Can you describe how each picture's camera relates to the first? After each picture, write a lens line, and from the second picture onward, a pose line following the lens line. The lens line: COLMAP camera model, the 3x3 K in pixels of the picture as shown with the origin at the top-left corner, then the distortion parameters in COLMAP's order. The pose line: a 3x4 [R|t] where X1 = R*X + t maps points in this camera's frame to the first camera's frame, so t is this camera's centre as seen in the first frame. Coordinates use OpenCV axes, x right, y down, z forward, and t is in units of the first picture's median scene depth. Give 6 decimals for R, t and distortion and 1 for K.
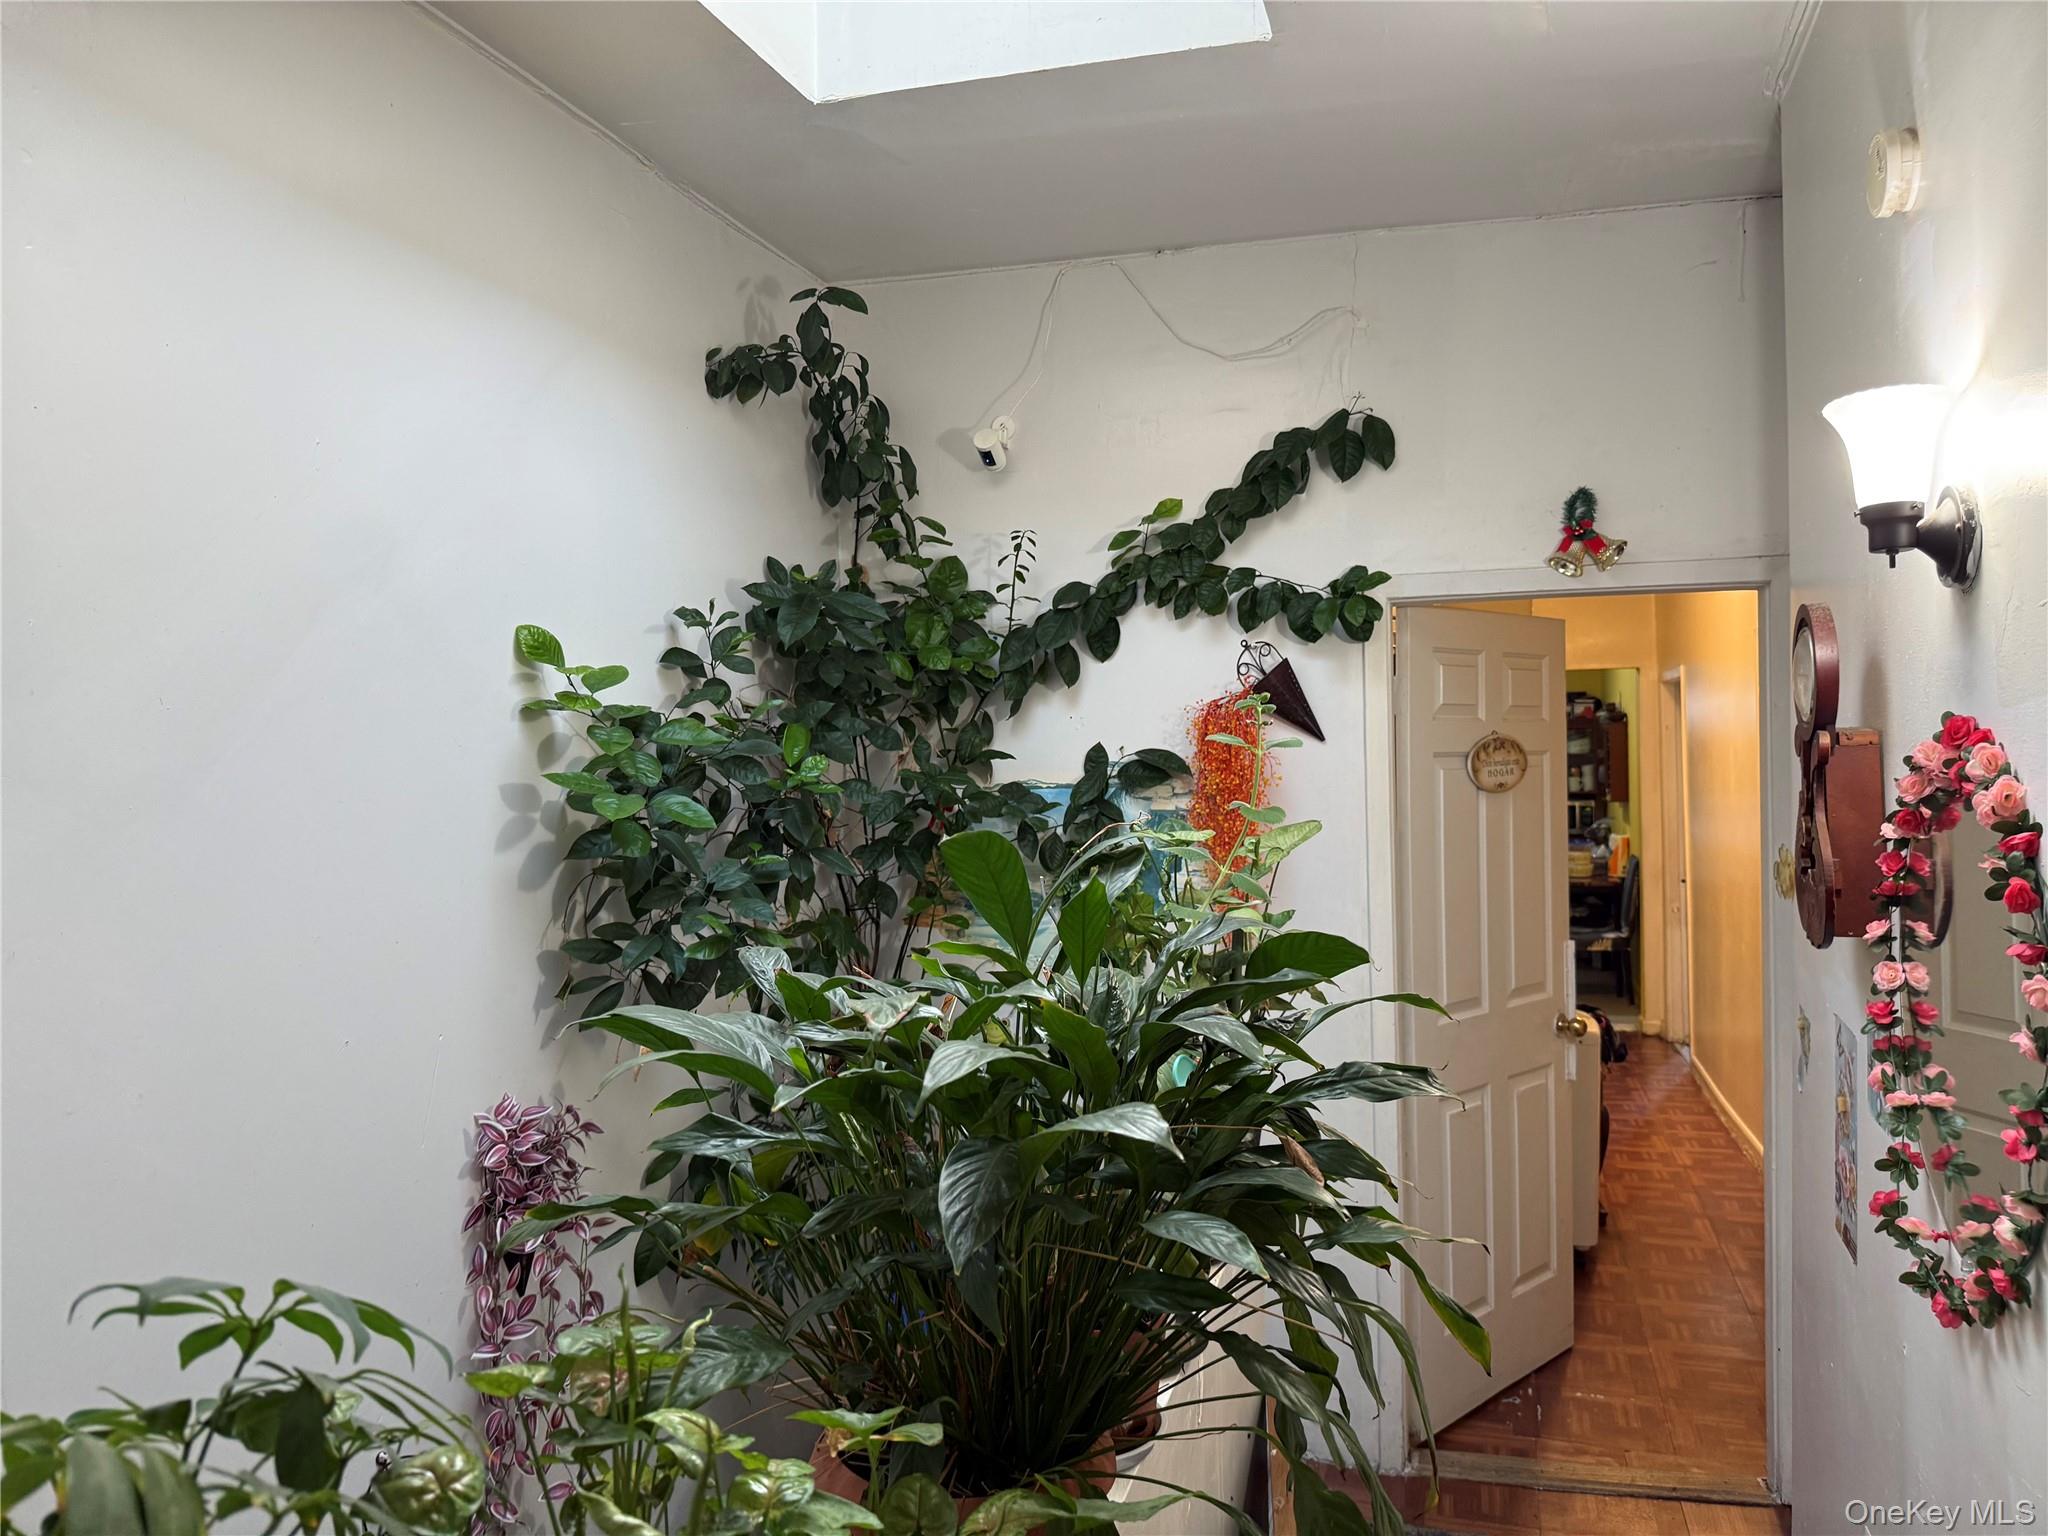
lens RADIAL K [[1432.1, 0, 1032.2], [0, 1432.1, 778.0], [0, 0, 1]] dist [0.194595, -0.402186]
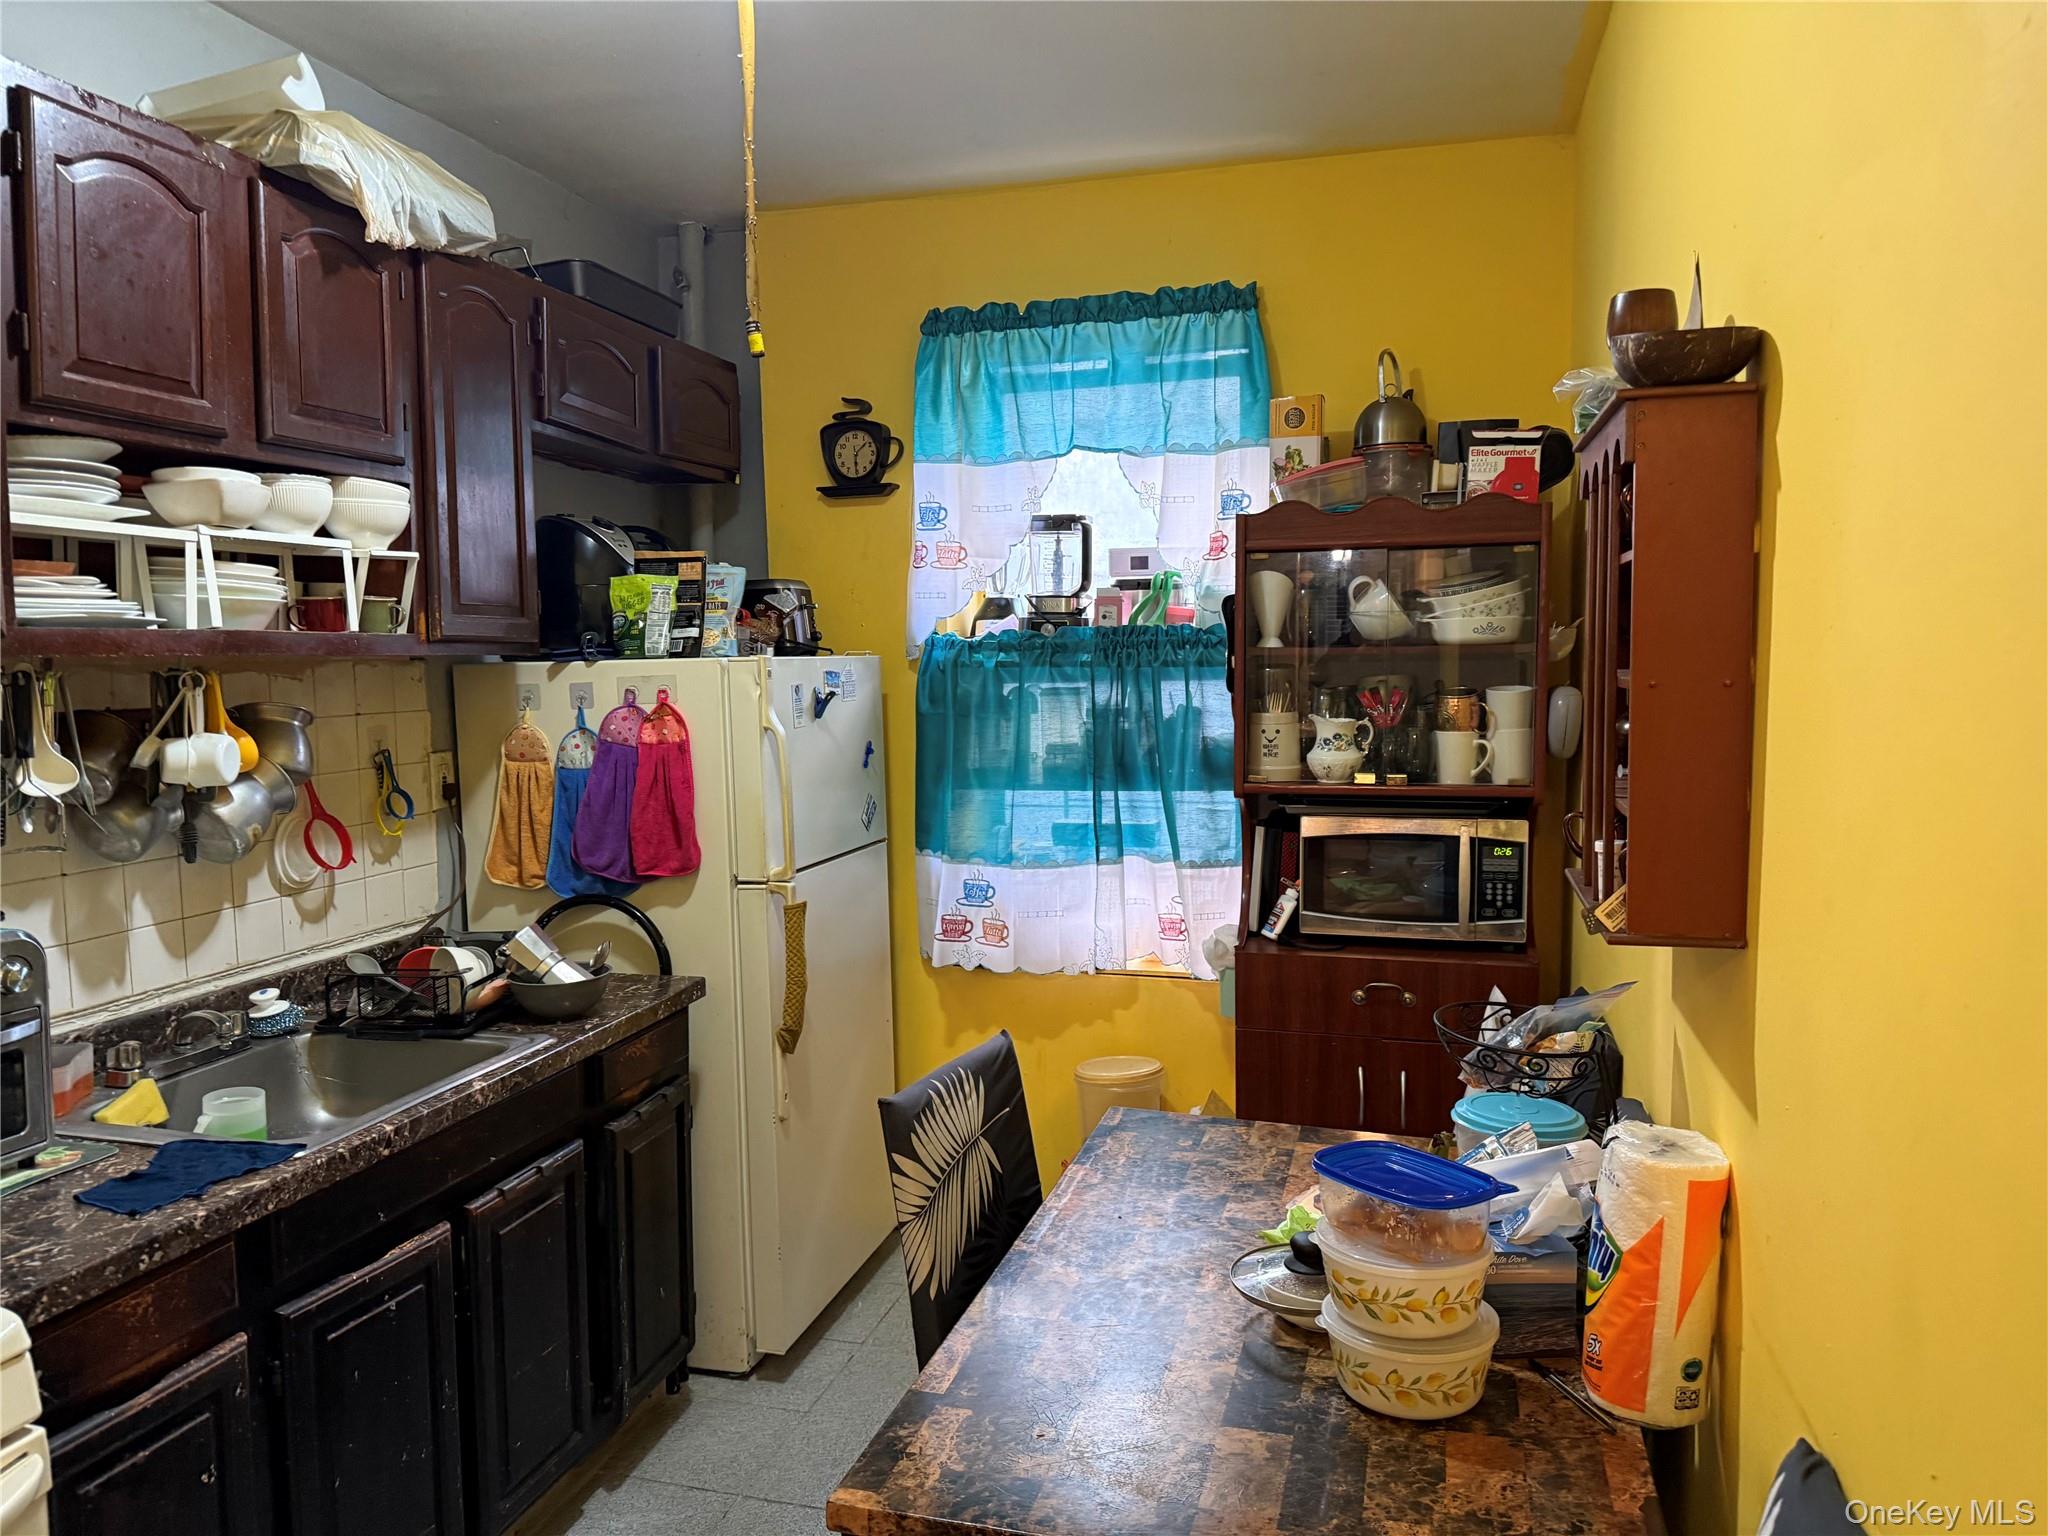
lens RADIAL K [[1432.1, 0, 1032.2], [0, 1432.1, 778.0], [0, 0, 1]] dist [0.194595, -0.402186]
pose [[0.999249, 0.017807, 0.034421, 0.338002], [-0.019984, 0.997752, 0.063962, -0.008893], [-0.033204, -0.064602, 0.997359, 0.875085]]
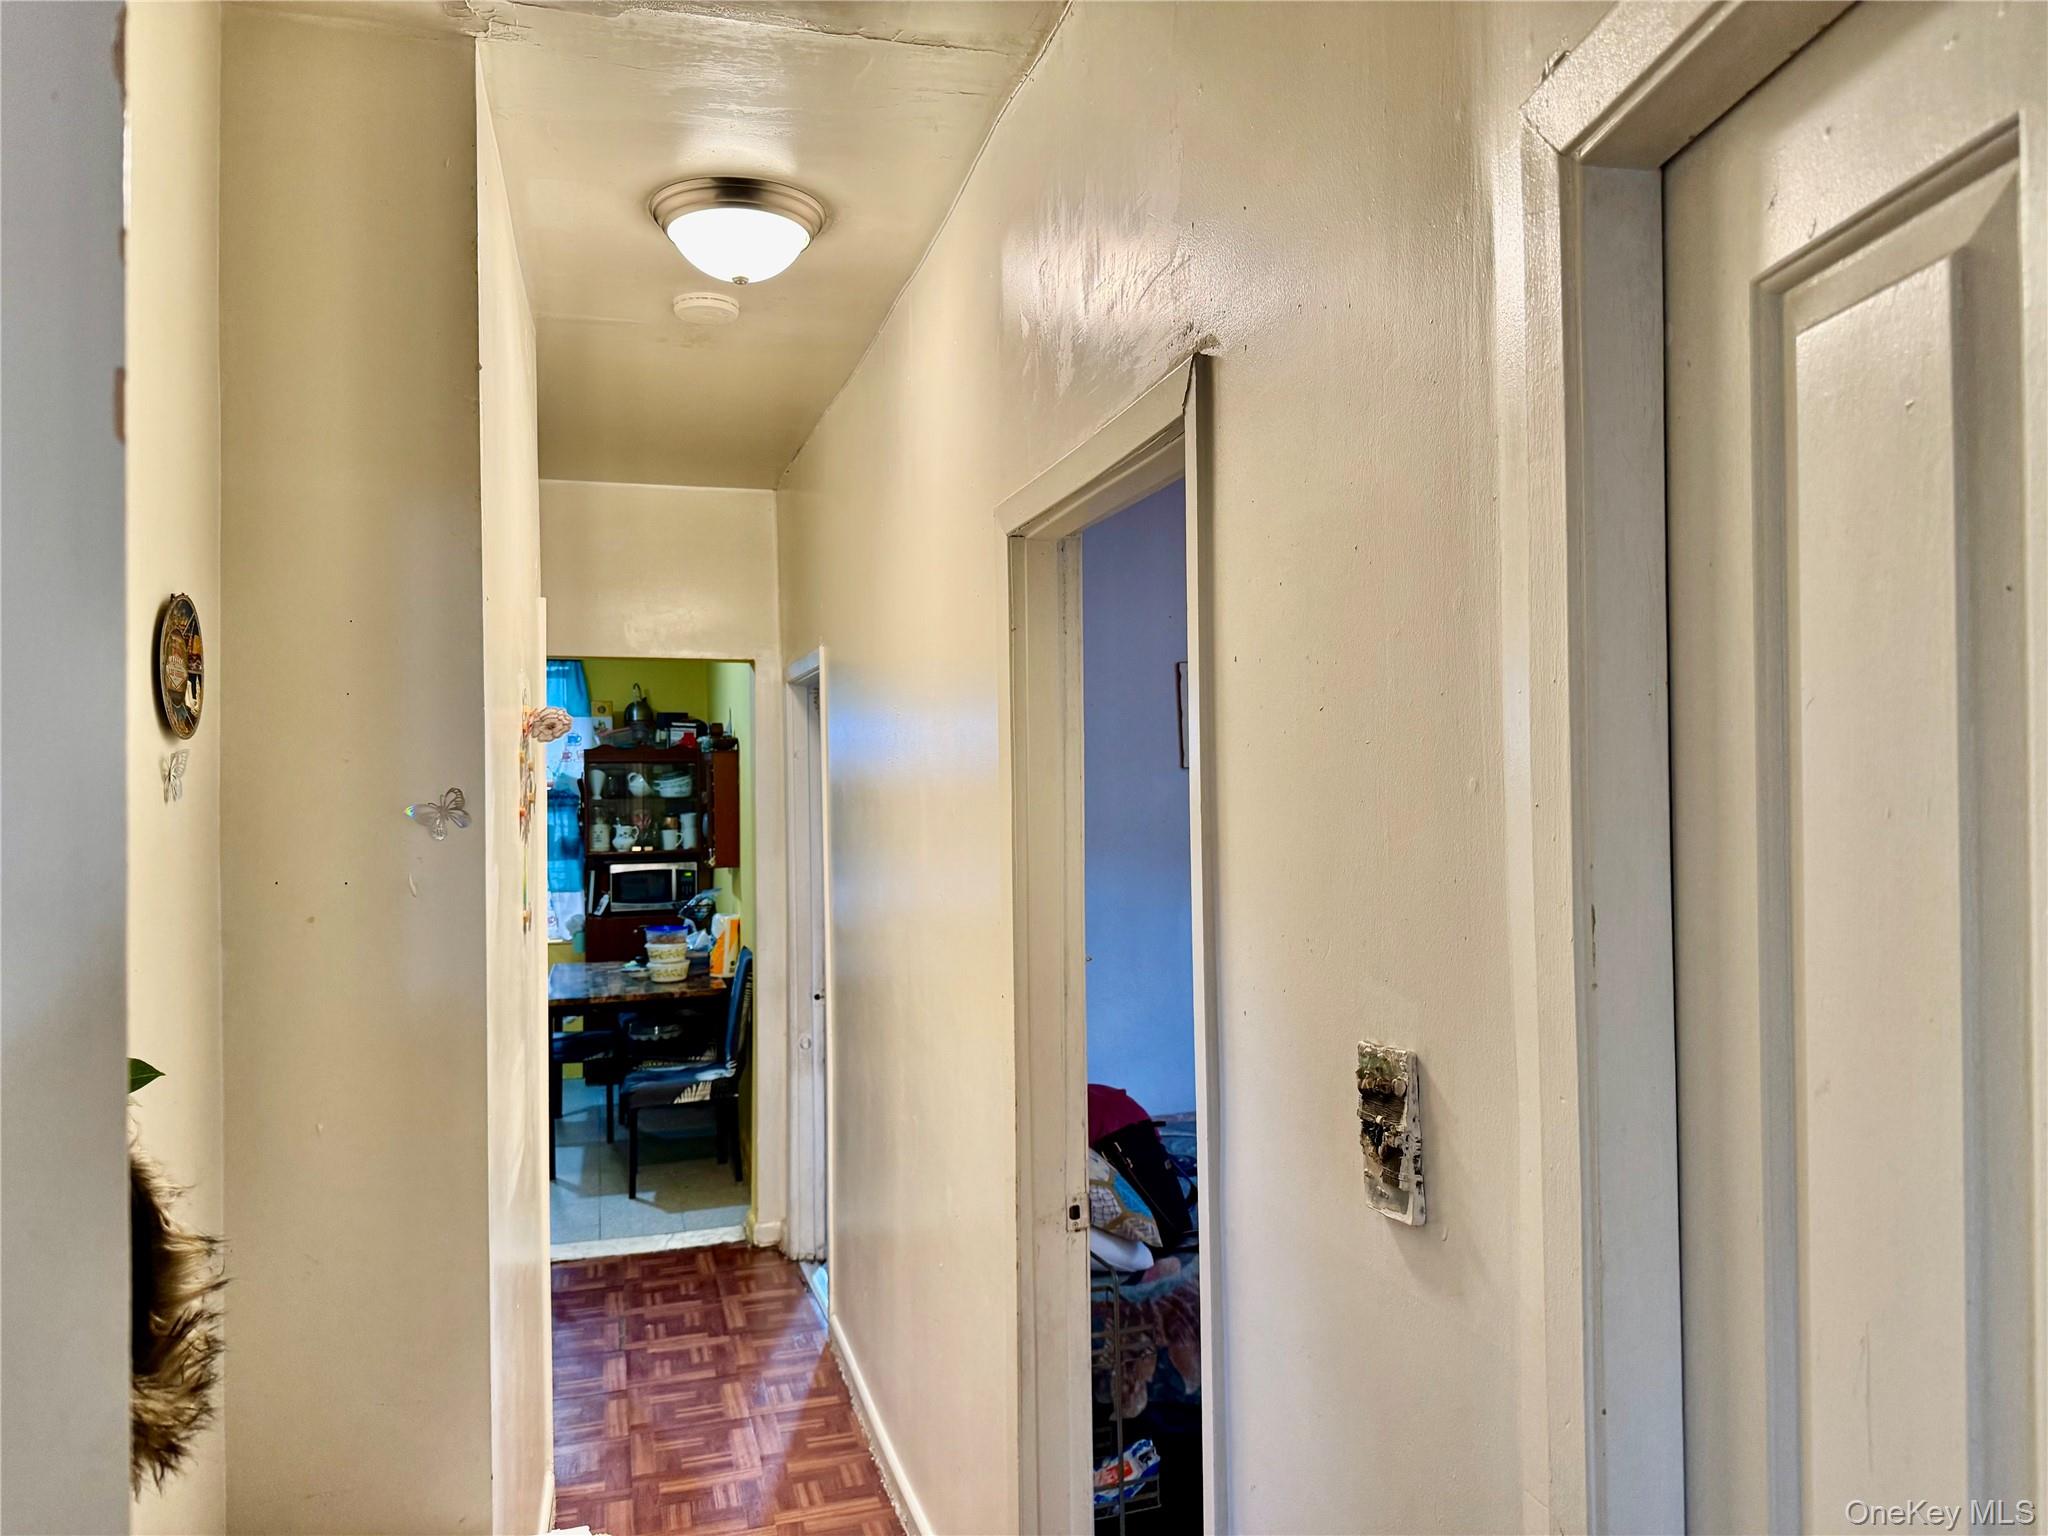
lens RADIAL K [[1432.1, 0, 1032.2], [0, 1432.1, 778.0], [0, 0, 1]] dist [0.194595, -0.402186]
pose [[0.834740, 0.016916, 0.550384, 0.151479], [0.000518, 0.999503, -0.031506, -0.004308], [-0.550644, 0.026584, 0.834317, 0.364117]]
